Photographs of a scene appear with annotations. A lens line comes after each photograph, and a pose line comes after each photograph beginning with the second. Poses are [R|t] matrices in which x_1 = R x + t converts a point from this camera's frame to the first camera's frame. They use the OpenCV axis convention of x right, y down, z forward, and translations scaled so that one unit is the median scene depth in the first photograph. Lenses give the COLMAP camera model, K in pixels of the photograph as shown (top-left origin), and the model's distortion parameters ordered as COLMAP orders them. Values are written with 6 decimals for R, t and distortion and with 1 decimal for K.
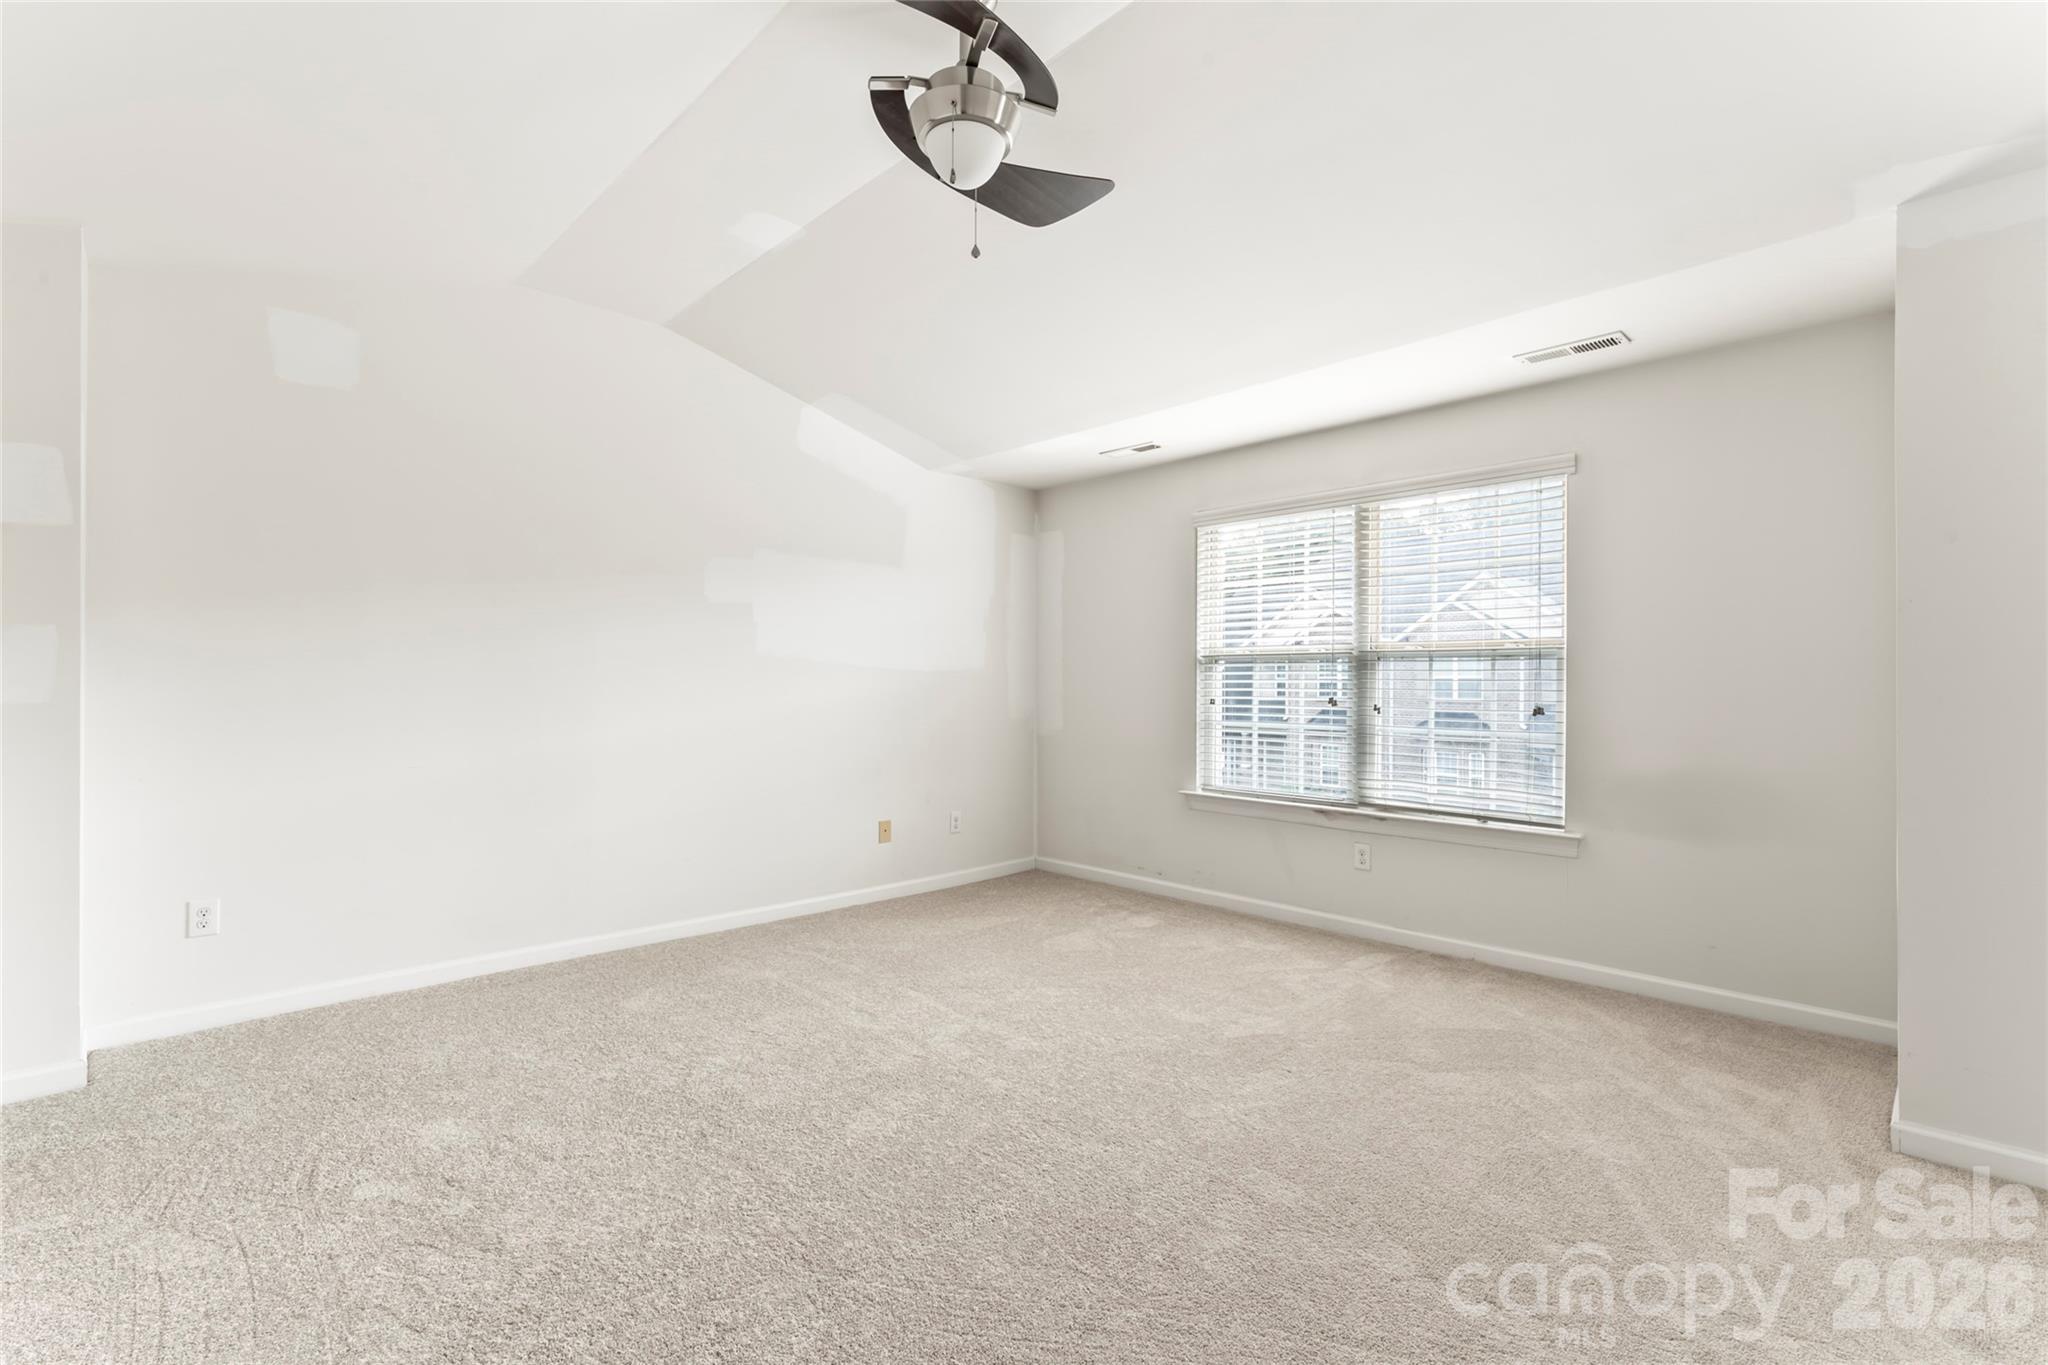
lens RADIAL K [[933.2, 0, 1016.9], [0, 933.2, 678.8], [0, 0, 1]] dist [0.003880, 0.000082]
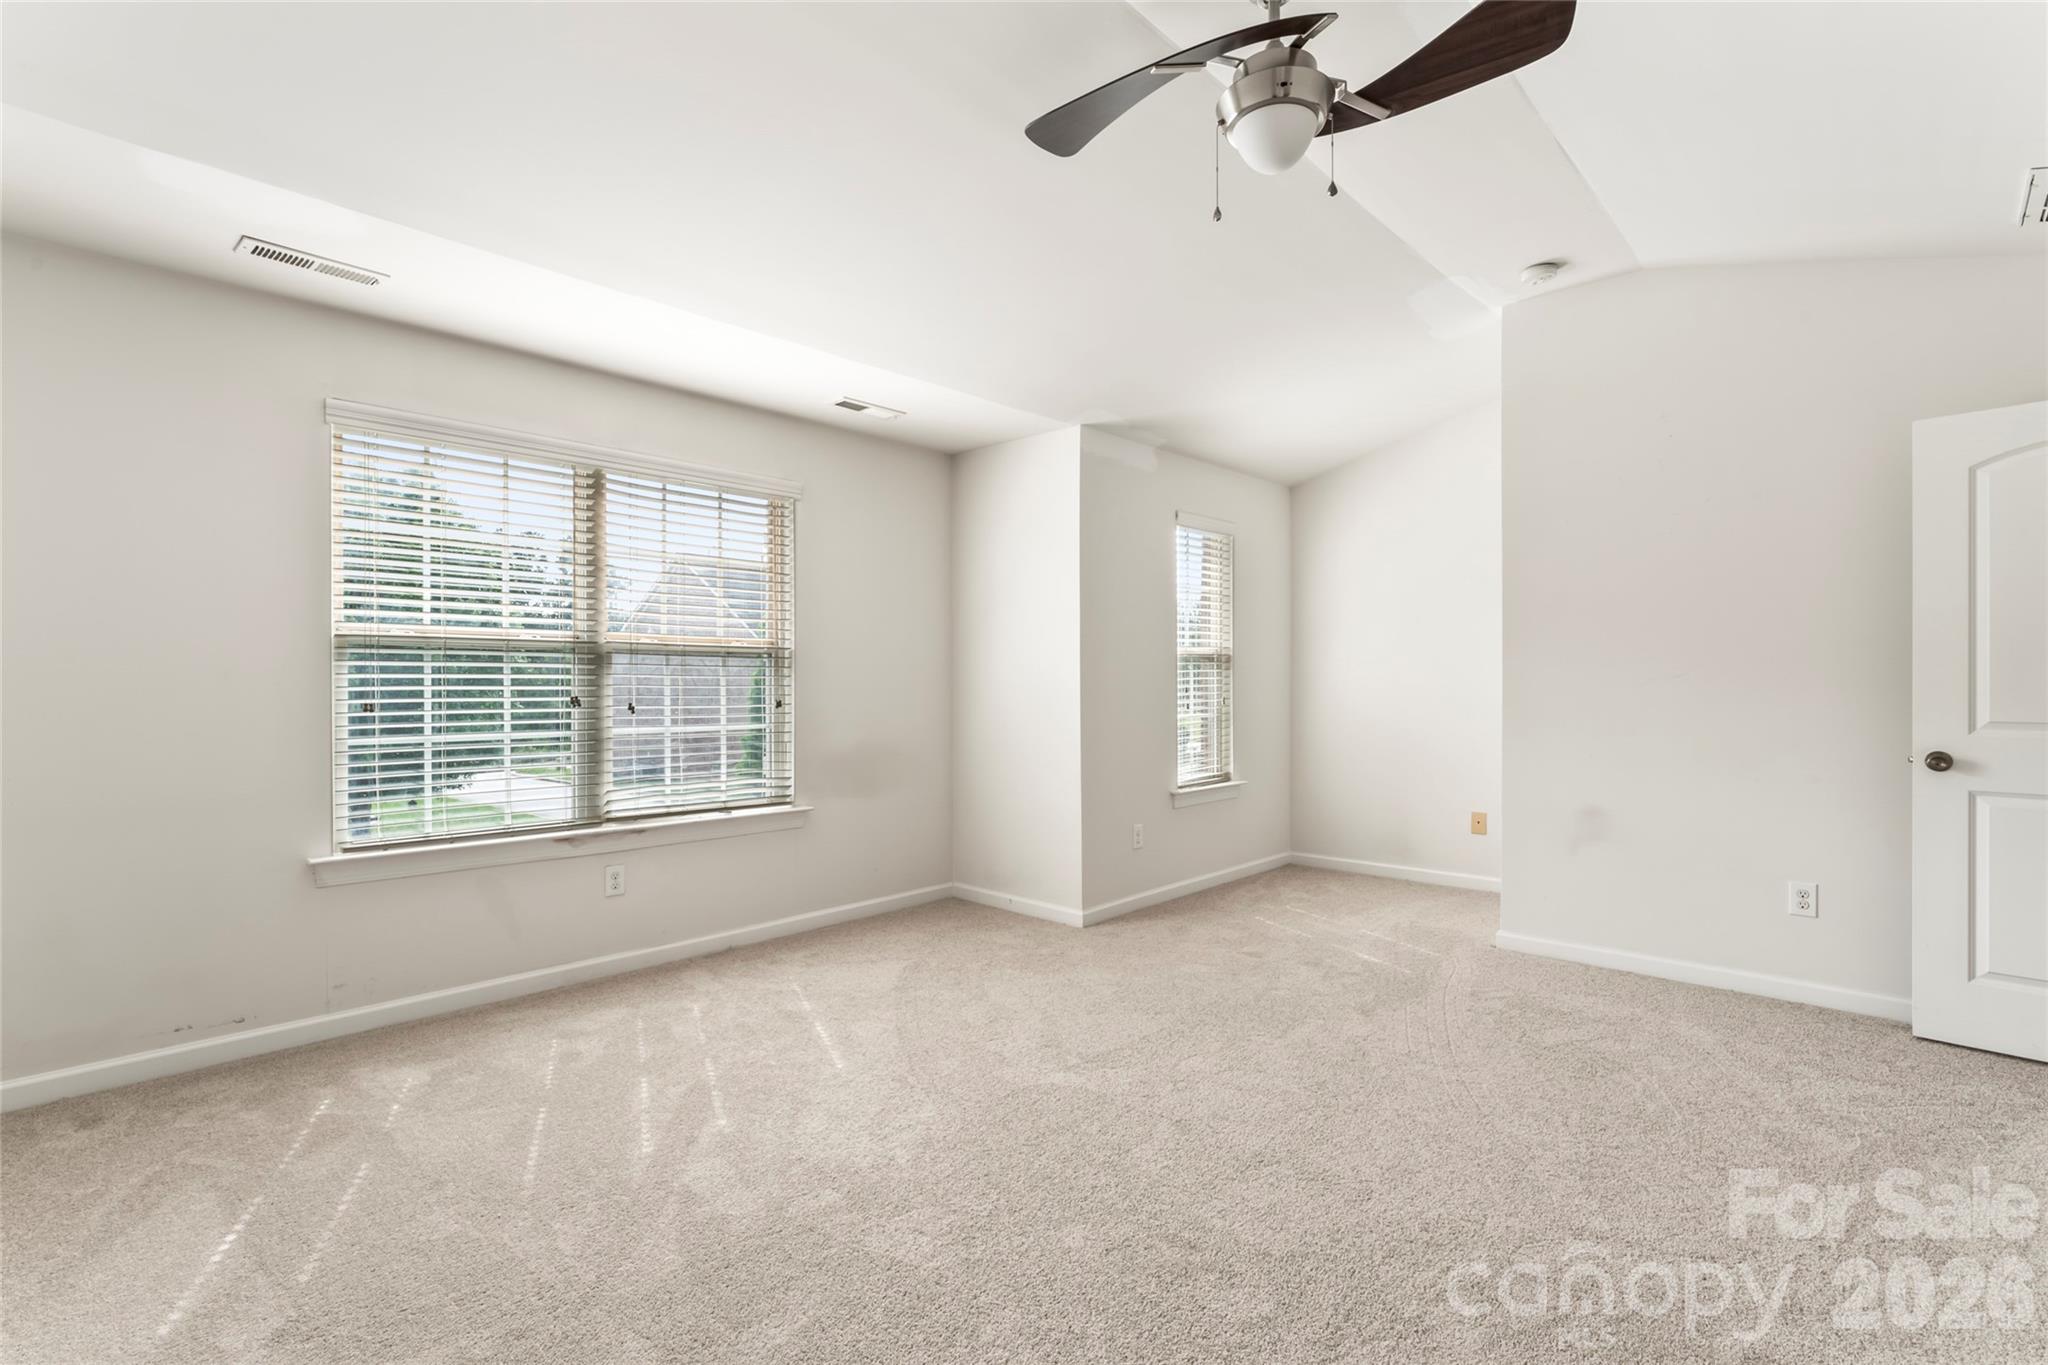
lens RADIAL K [[933.2, 0, 1020.3], [0, 933.2, 686.6], [0, 0, 1]] dist [0.003880, 0.000082]
pose [[-0.045027, -0.005539, 0.998970, -0.501058], [-0.002441, 0.999982, 0.005435, 0.006167], [-0.998983, -0.002194, -0.045039, 0.660486]]
